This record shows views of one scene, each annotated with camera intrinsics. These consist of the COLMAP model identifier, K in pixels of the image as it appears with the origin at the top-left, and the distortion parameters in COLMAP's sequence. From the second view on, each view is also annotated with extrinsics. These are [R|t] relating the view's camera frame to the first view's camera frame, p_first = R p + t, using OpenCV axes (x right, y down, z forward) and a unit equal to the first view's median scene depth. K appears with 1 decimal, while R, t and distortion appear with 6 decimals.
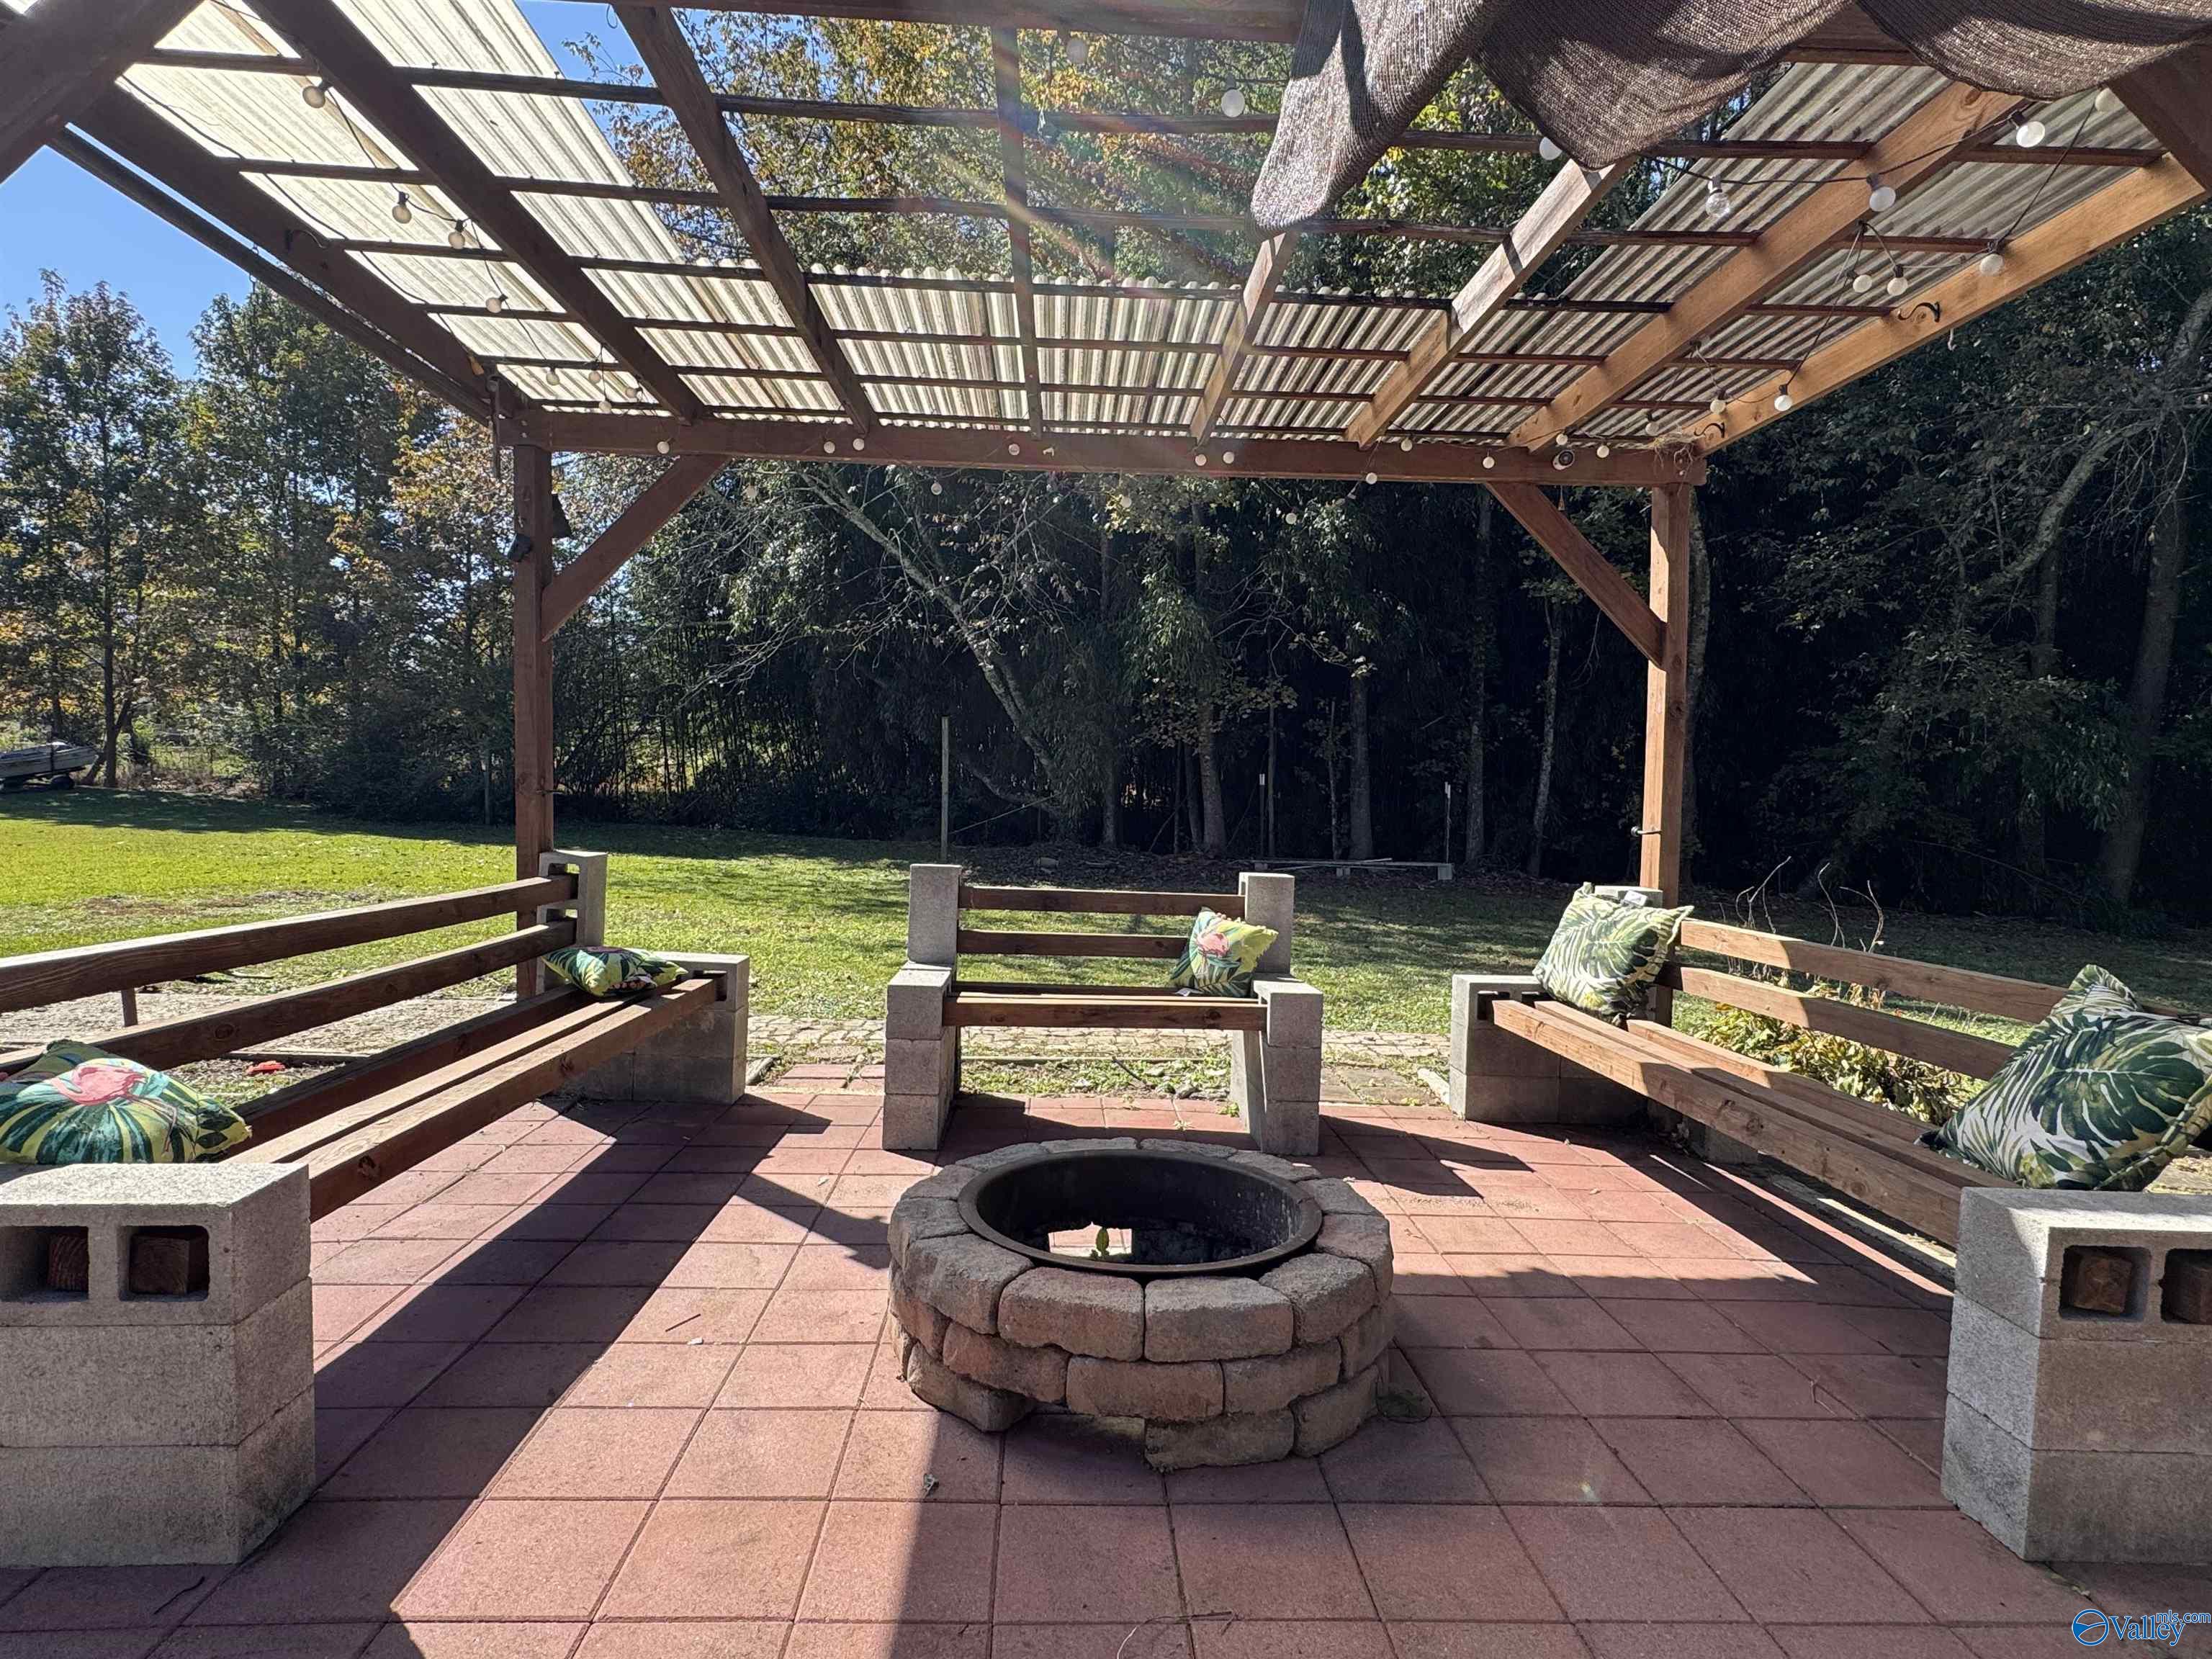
lens RADIAL K [[1169.6, 0, 1103.5], [0, 1169.6, 833.6], [0, 0, 1]] dist [-0.002718, -0.000914]
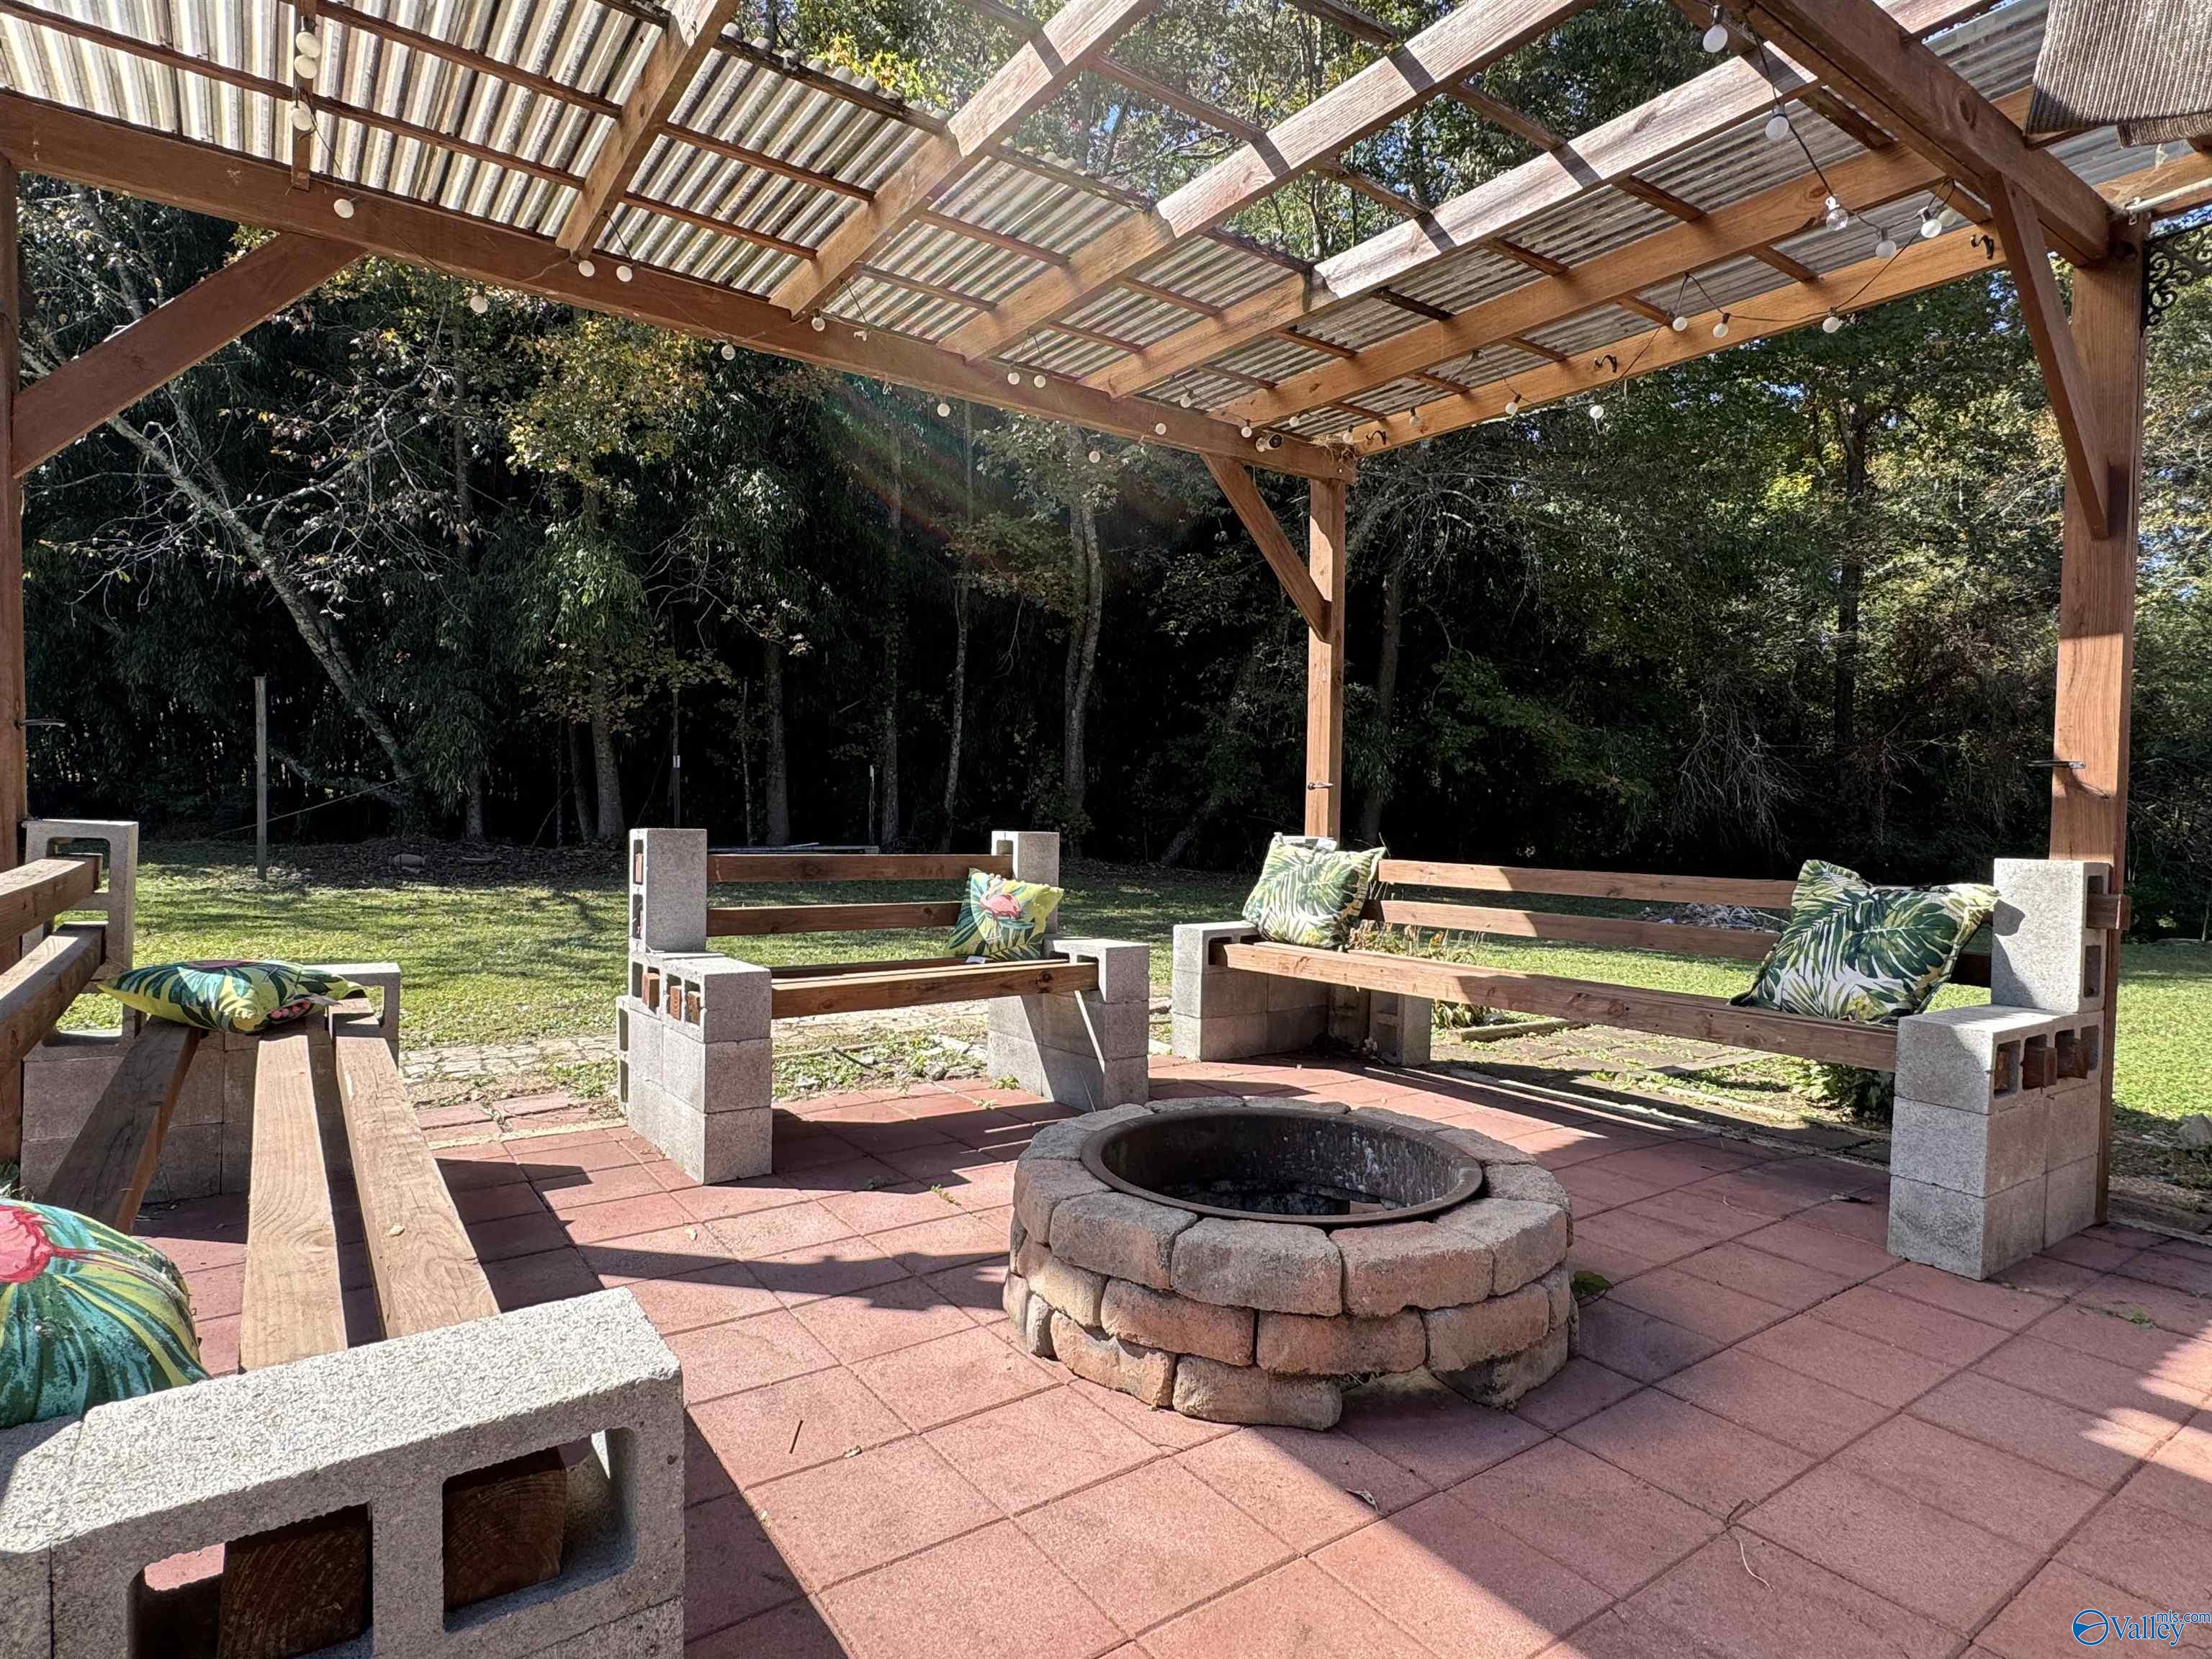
lens RADIAL K [[1169.6, 0, 1095.8], [0, 1169.6, 832.1], [0, 0, 1]] dist [-0.002718, -0.000914]
pose [[0.840244, -0.023385, 0.541703, -0.353188], [0.021380, 0.999721, 0.009994, 0.028943], [-0.541786, 0.003184, 0.840510, 0.182987]]
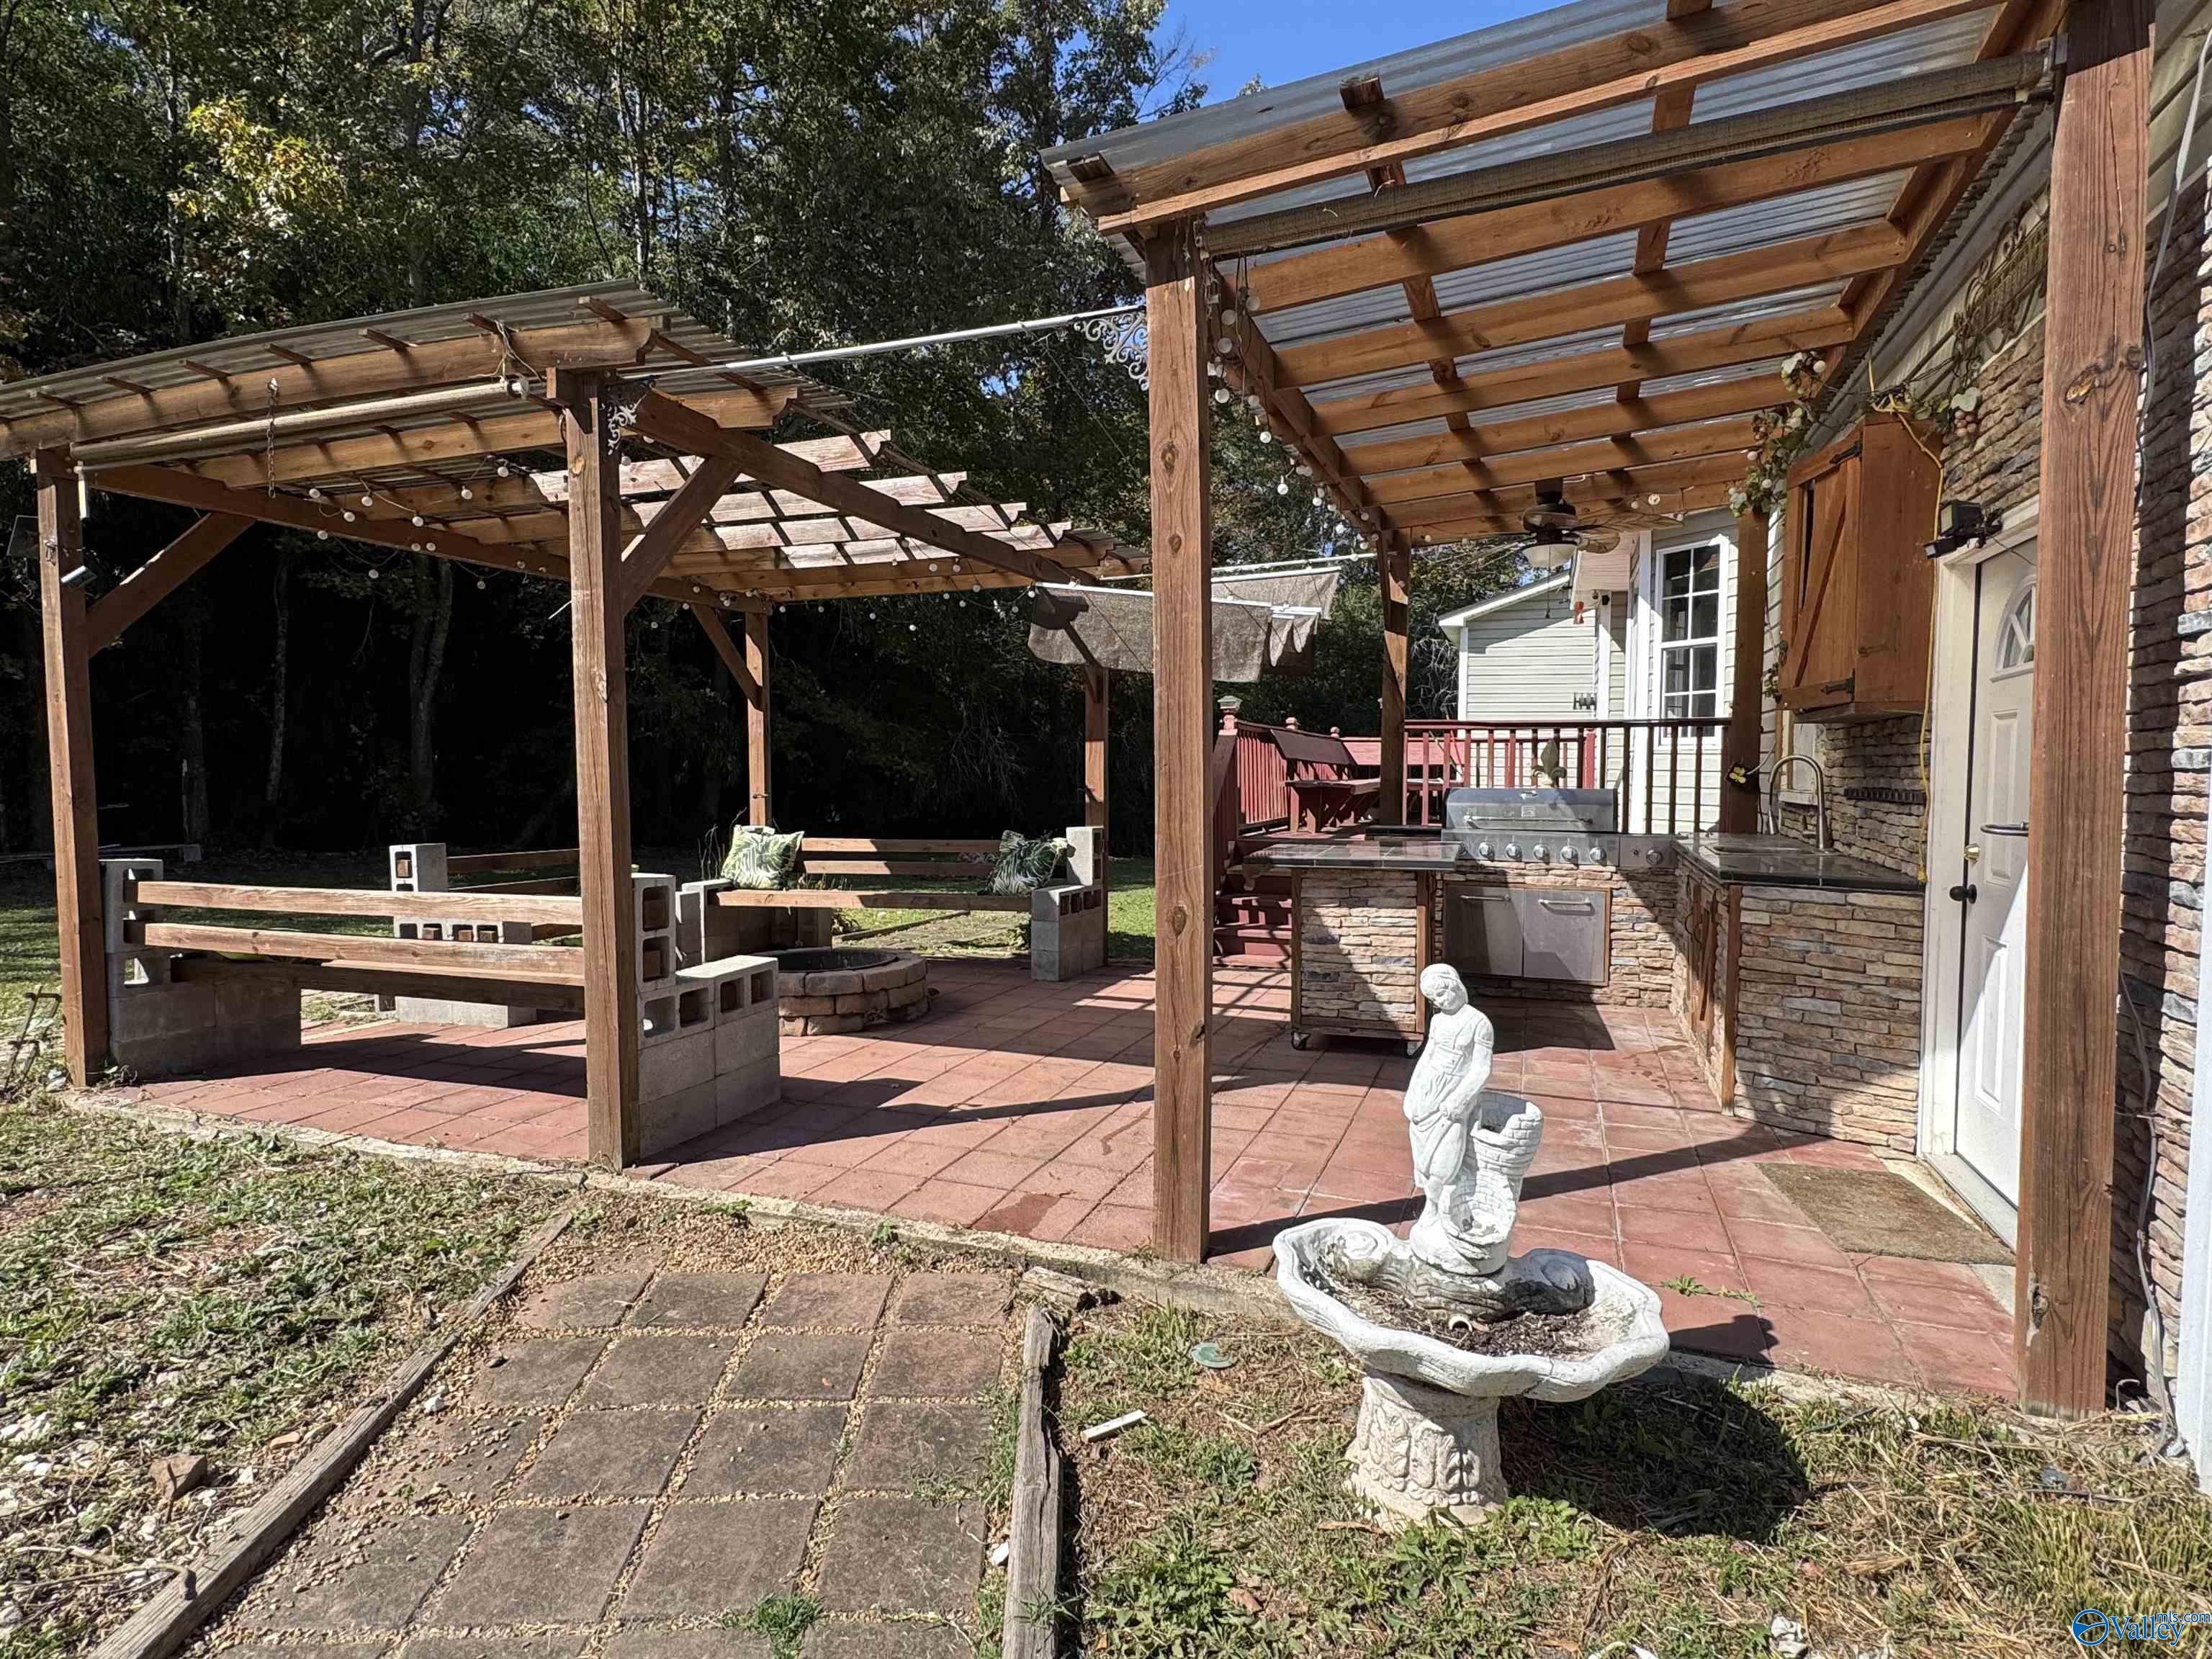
lens RADIAL K [[1169.6, 0, 1106.0], [0, 1169.6, 828.5], [0, 0, 1]] dist [-0.002718, -0.000914]
pose [[0.389927, -0.070353, 0.918154, -1.145459], [0.044442, 0.997353, 0.057548, -0.035891], [-0.919773, 0.018365, 0.392022, -0.280514]]
